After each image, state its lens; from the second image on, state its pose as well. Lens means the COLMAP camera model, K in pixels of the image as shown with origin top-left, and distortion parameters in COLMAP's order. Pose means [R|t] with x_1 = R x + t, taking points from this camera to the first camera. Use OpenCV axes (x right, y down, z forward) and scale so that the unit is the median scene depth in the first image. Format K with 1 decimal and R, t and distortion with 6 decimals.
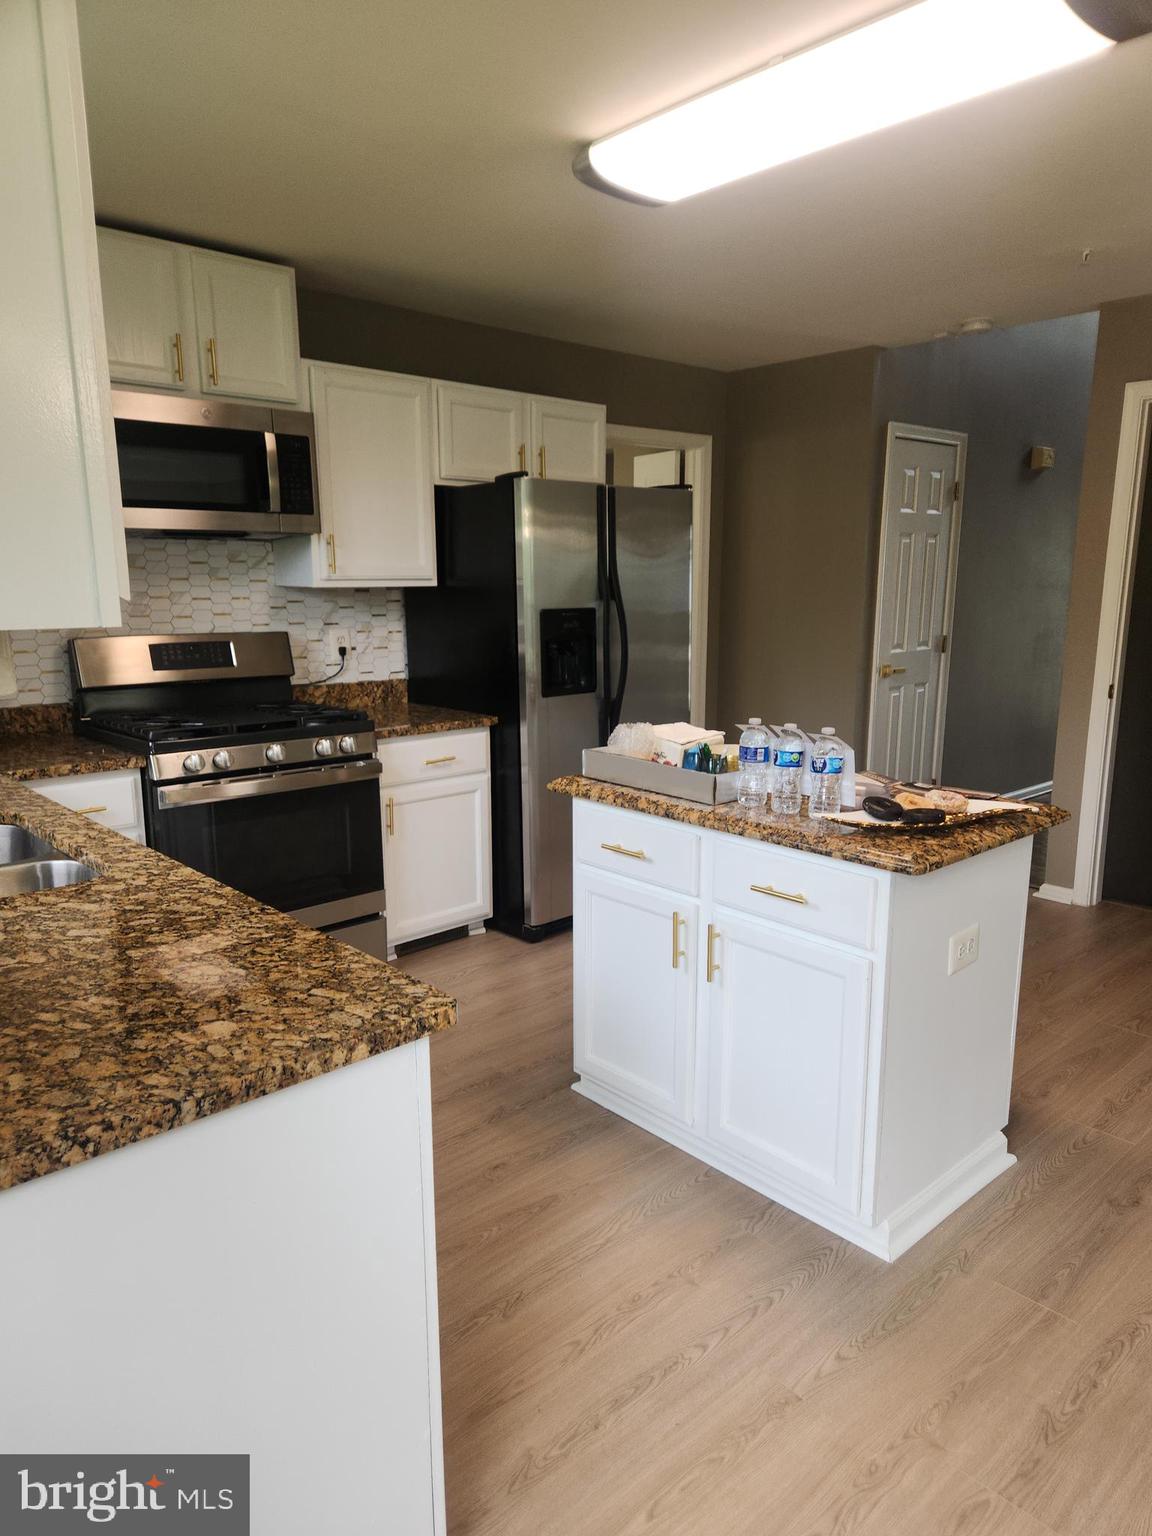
lens RADIAL K [[1039.5, 0, 604.5], [0, 1039.5, 775.9], [0, 0, 1]] dist [0.077425, -0.068861]
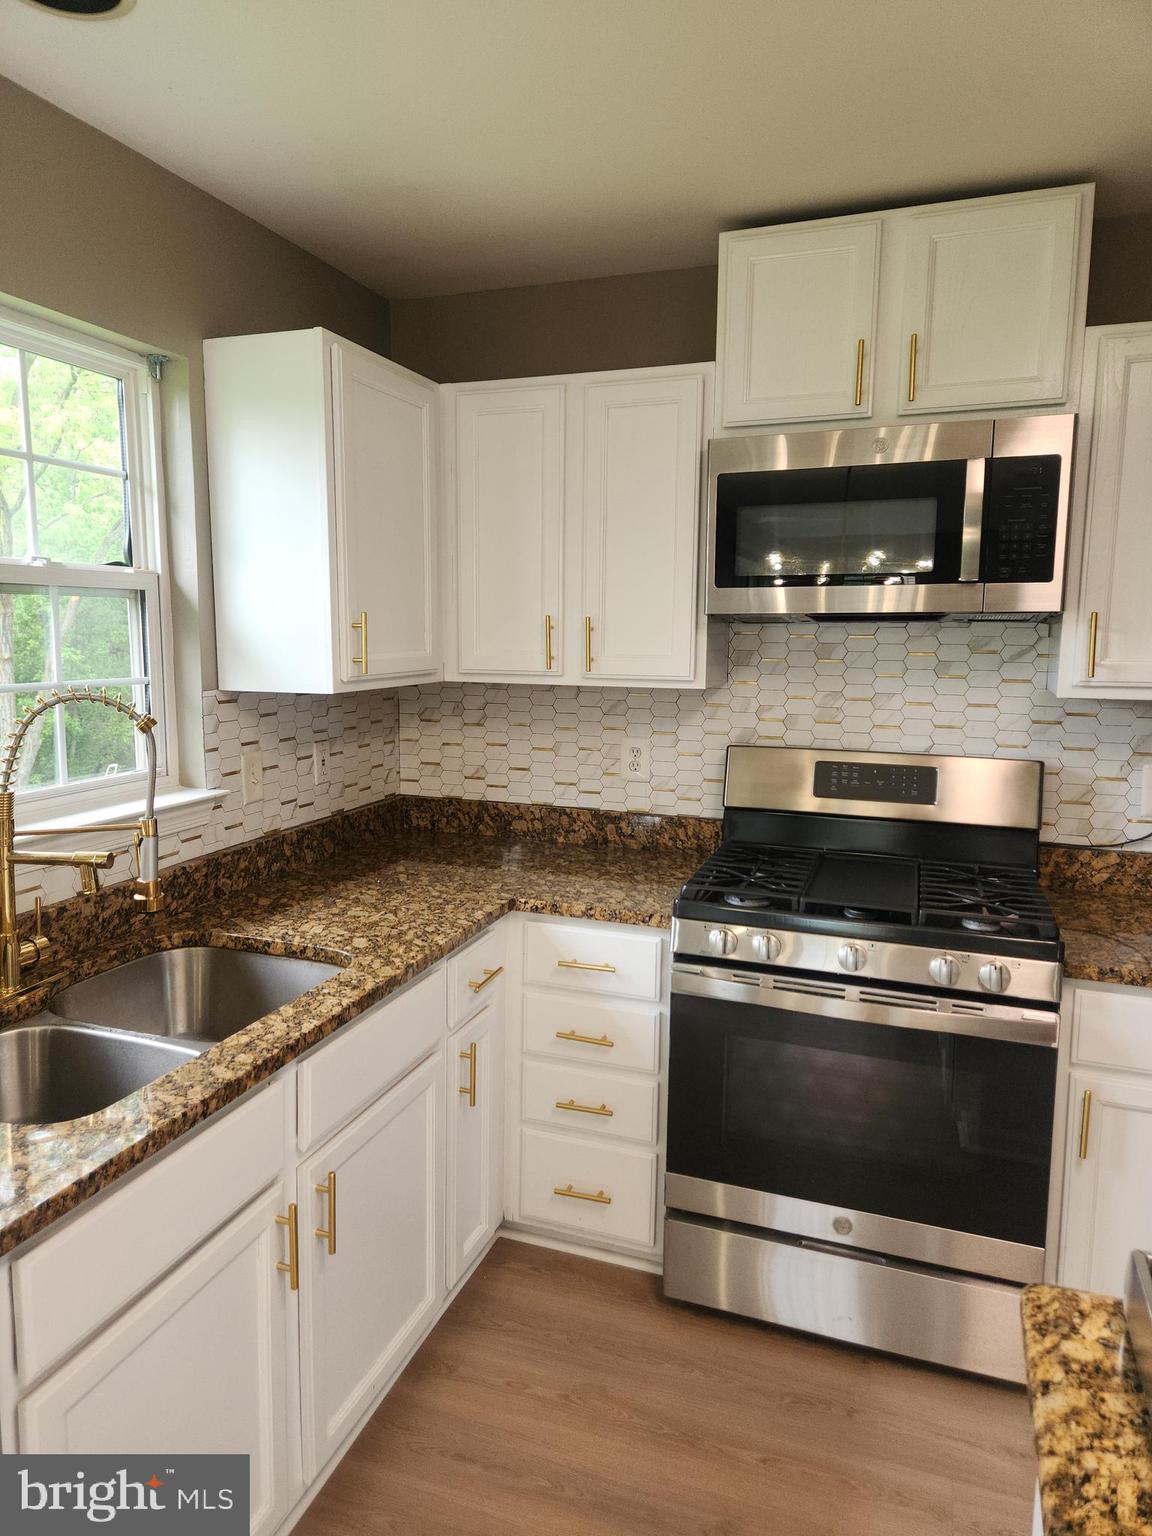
lens RADIAL K [[1039.5, 0, 550.1], [0, 1039.5, 748.5], [0, 0, 1]] dist [0.077425, -0.068861]
pose [[0.435592, 0.115509, -0.892702, 0.144496], [-0.180843, 0.982742, 0.038917, -0.123305], [0.881791, 0.144487, 0.448964, 0.476587]]
